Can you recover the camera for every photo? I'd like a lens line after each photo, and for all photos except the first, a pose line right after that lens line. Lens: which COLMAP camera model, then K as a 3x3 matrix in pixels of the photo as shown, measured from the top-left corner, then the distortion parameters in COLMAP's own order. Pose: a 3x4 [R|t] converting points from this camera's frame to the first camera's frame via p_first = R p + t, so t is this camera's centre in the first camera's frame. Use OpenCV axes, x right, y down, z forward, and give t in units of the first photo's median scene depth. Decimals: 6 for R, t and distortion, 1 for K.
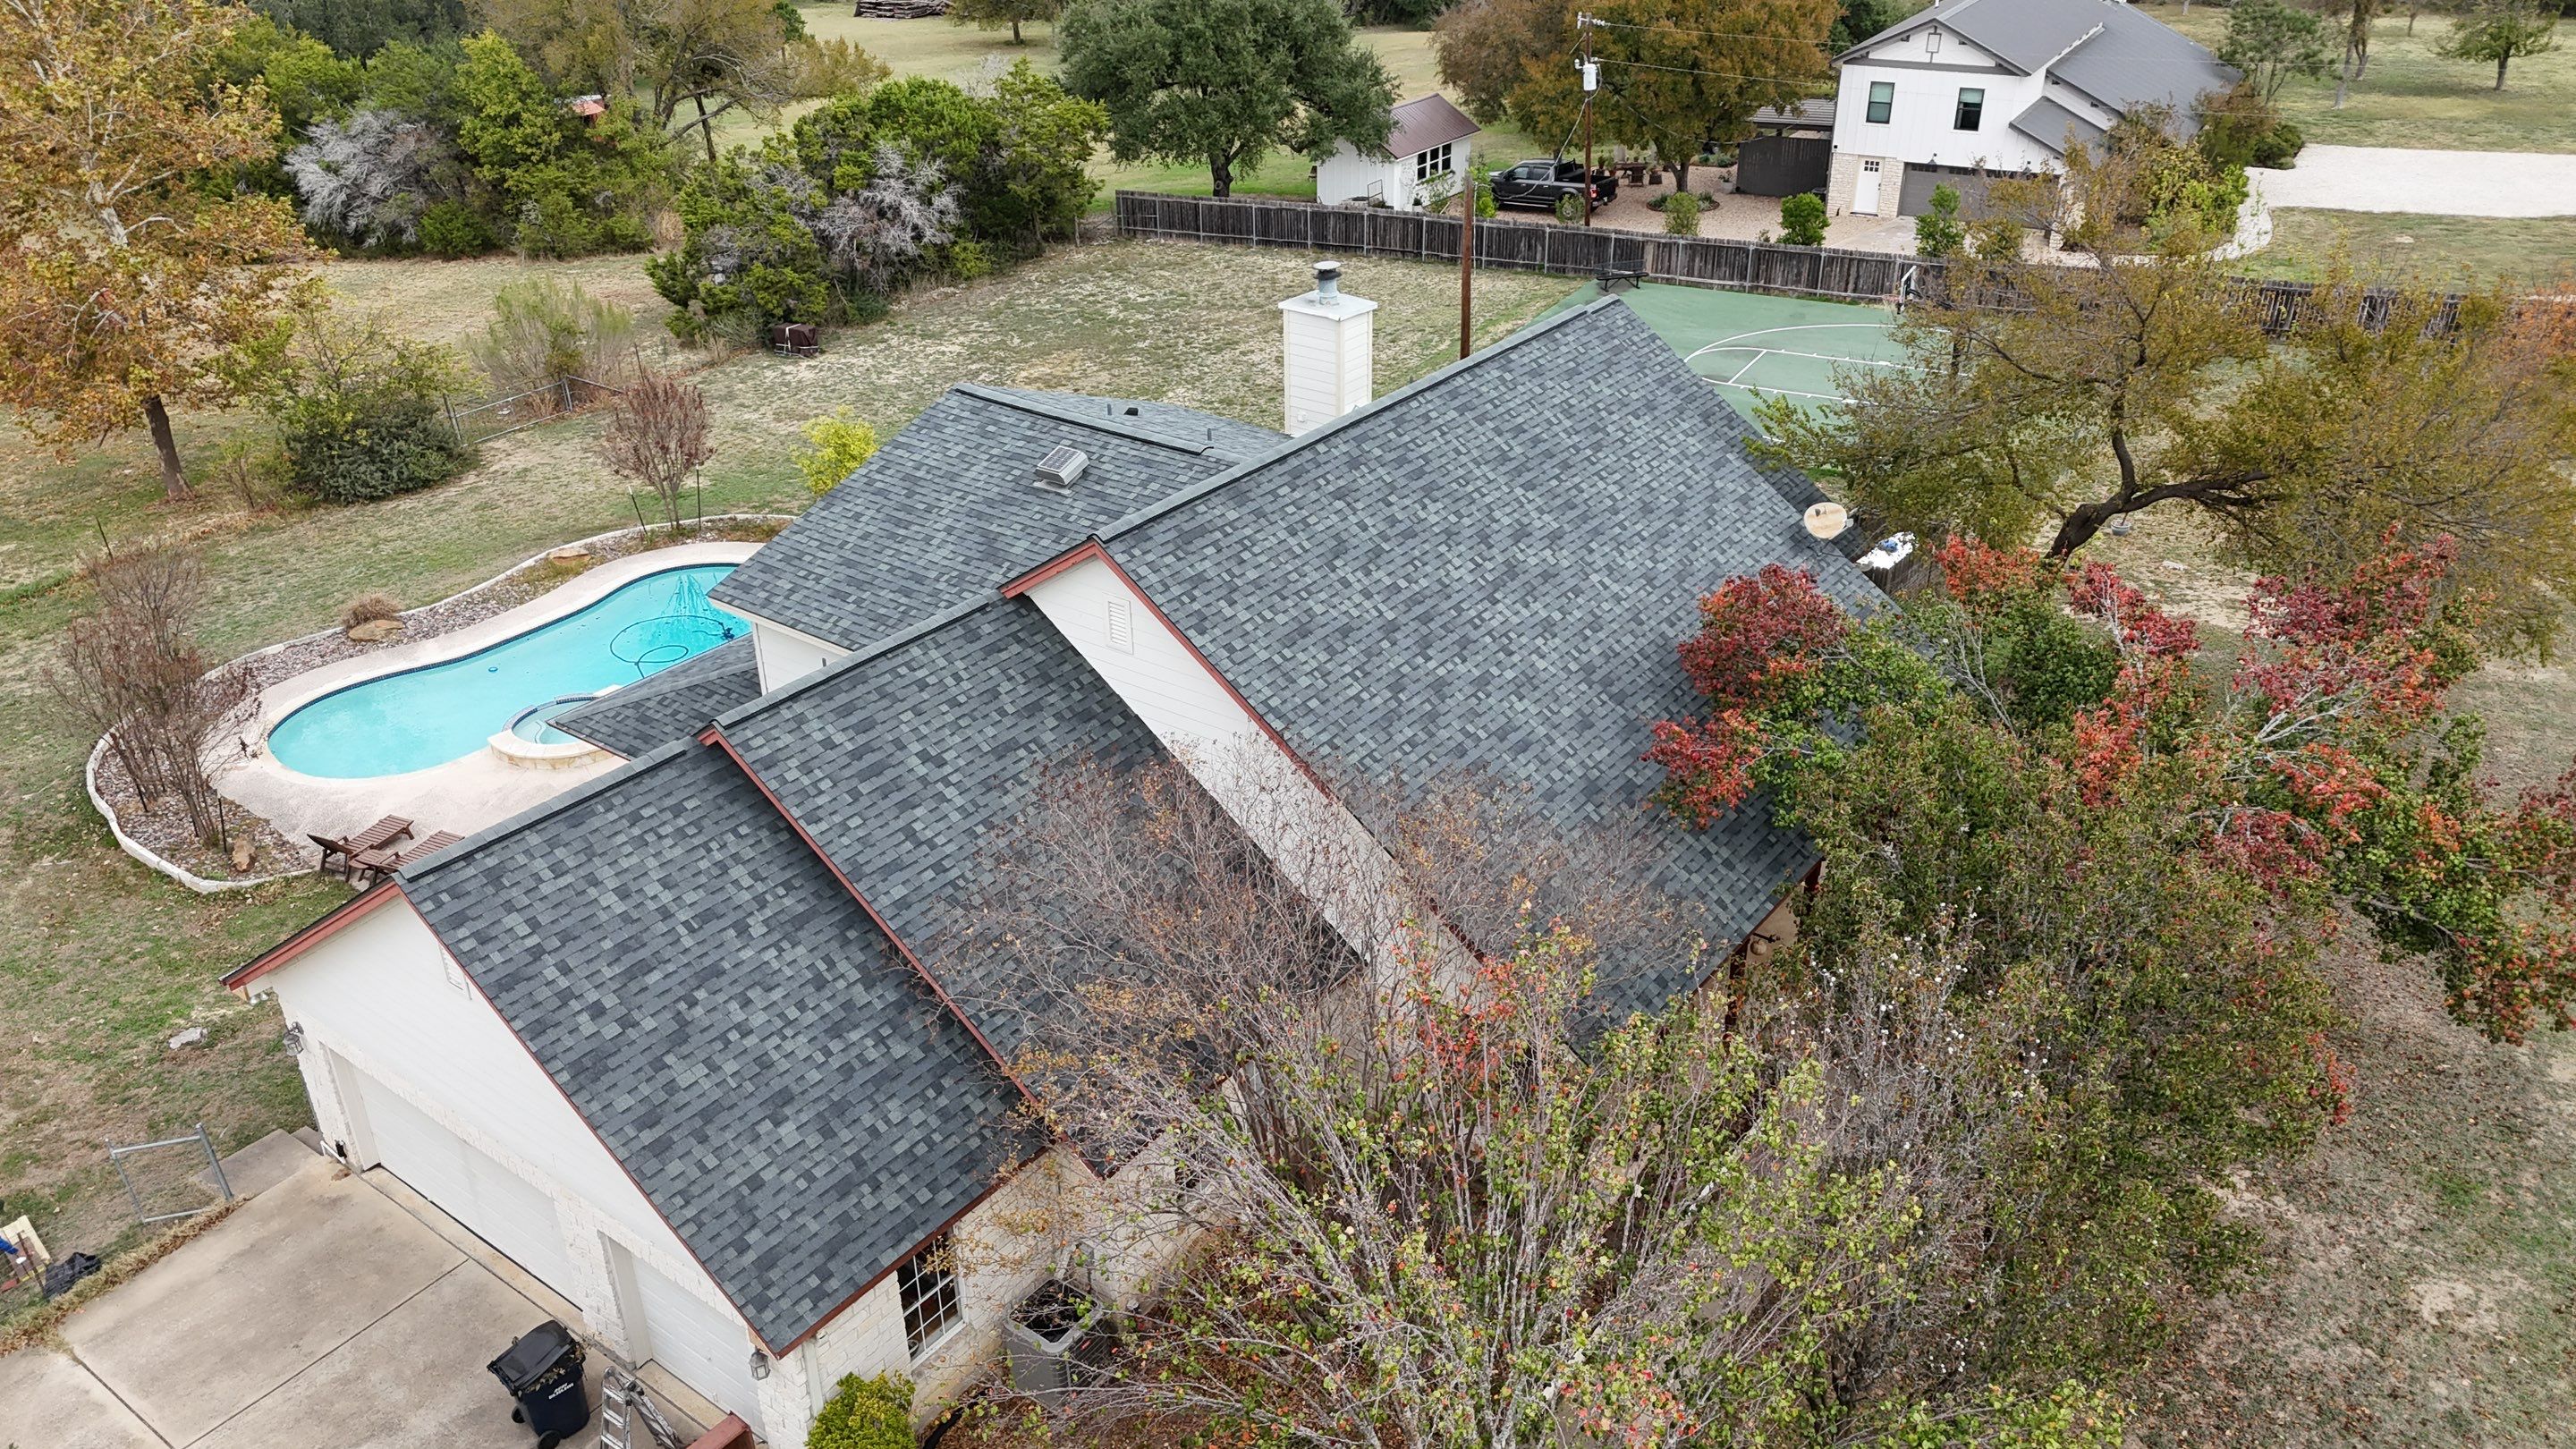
lens RADIAL K [[1802.1, 0, 1288.0], [0, 1802.1, 724.5], [0, 0, 1]] dist [0.065806, -0.064082]
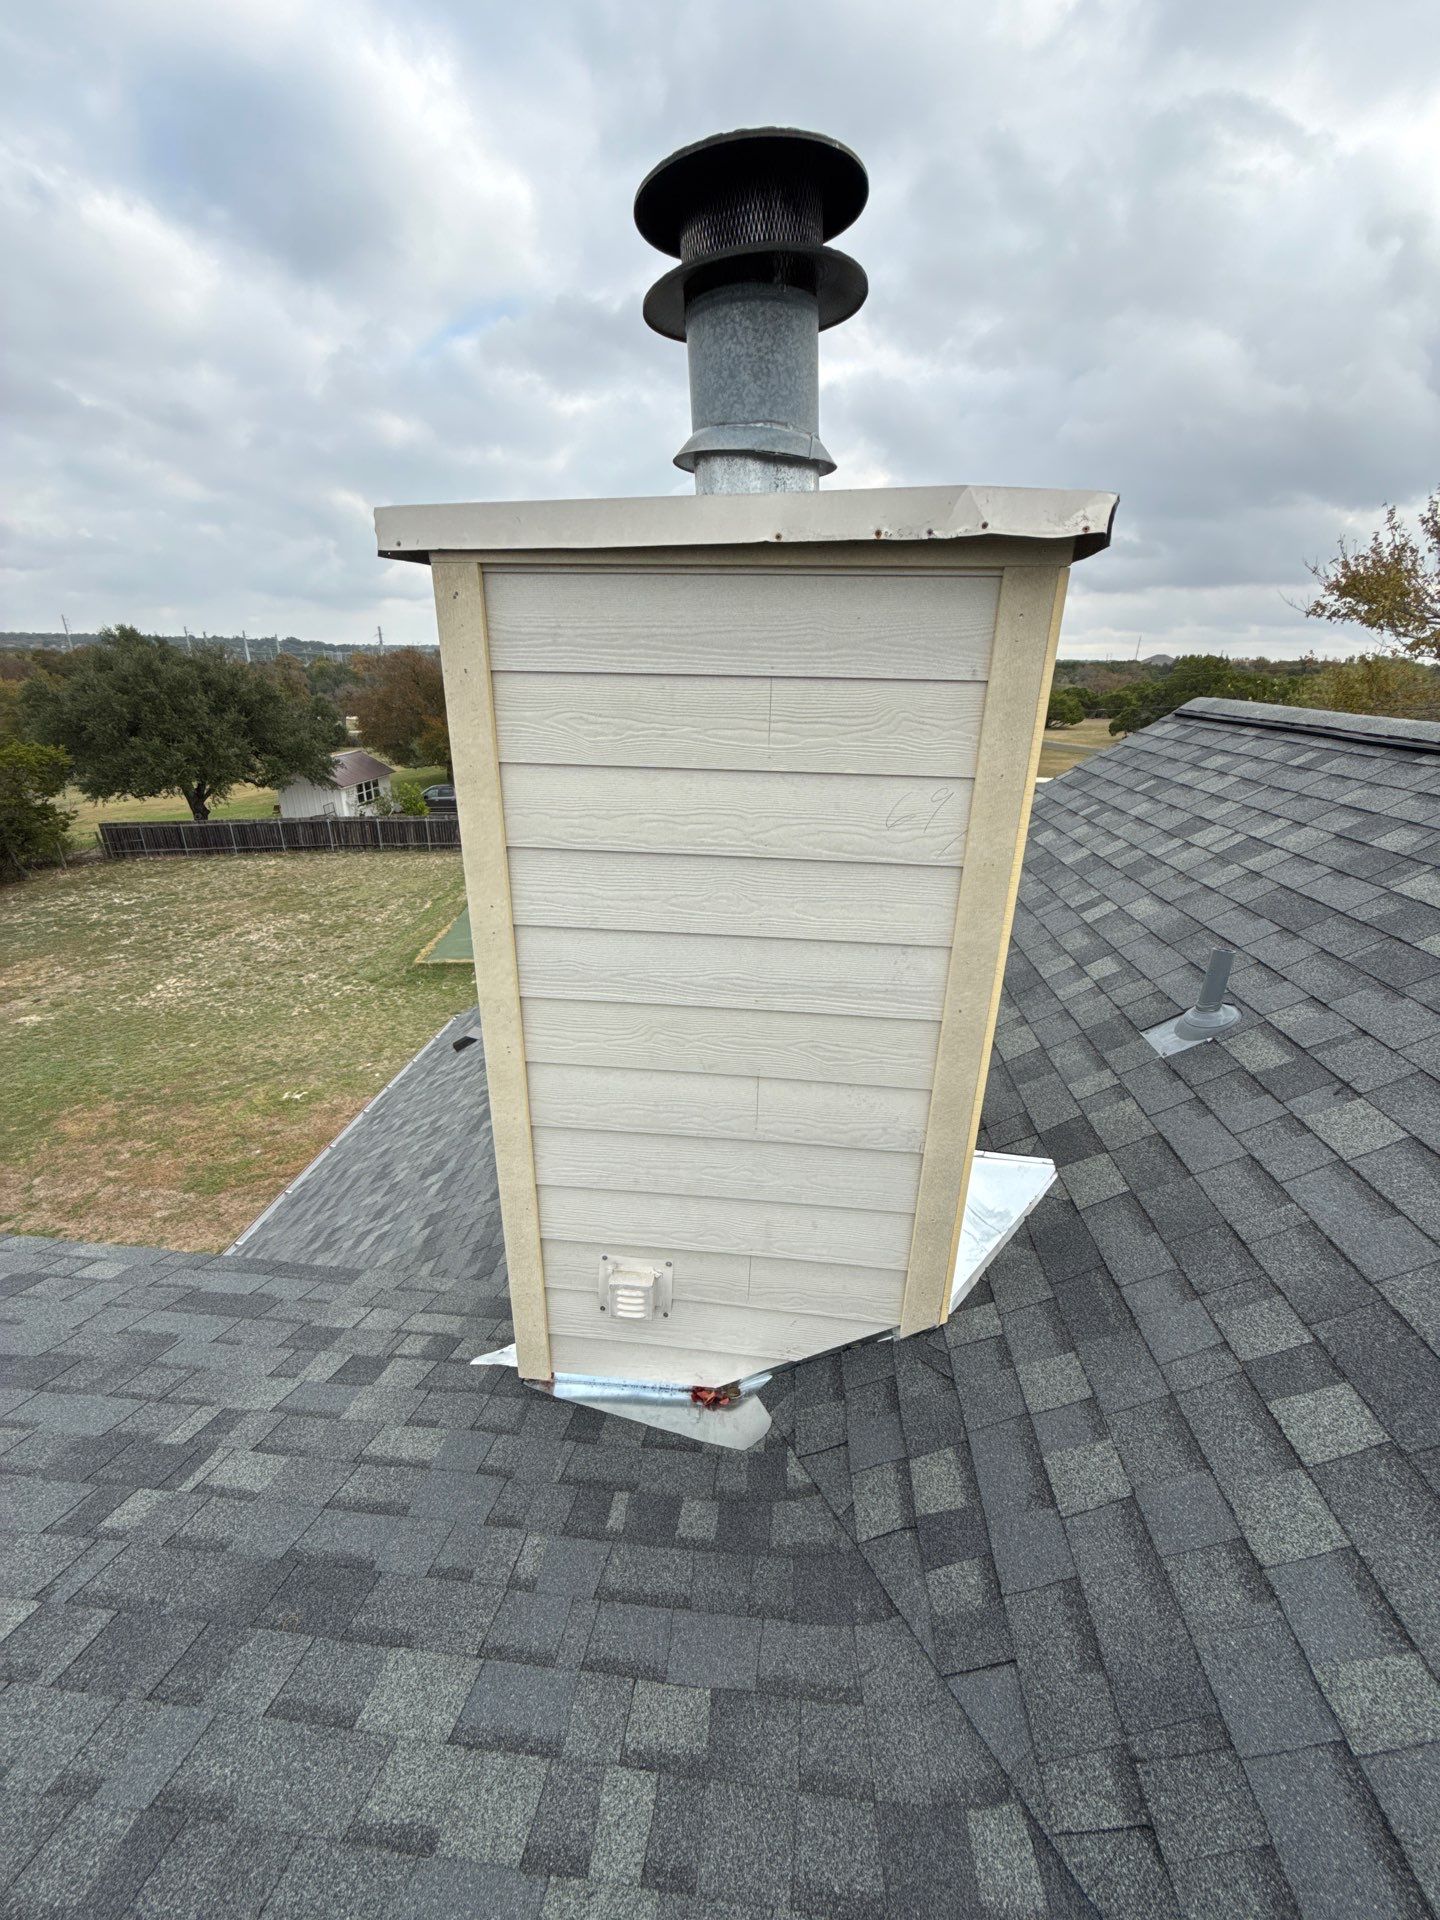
lens RADIAL K [[762.3, 0, 720.0], [0, 762.3, 960.0], [0, 0, 1]] dist [-0.000158, -0.000178]
pose [[0.852785, -0.166455, 0.495026, -0.006353], [0.226740, 0.971863, -0.063813, -0.079327], [-0.470476, 0.166661, 0.866532, 0.387922]]
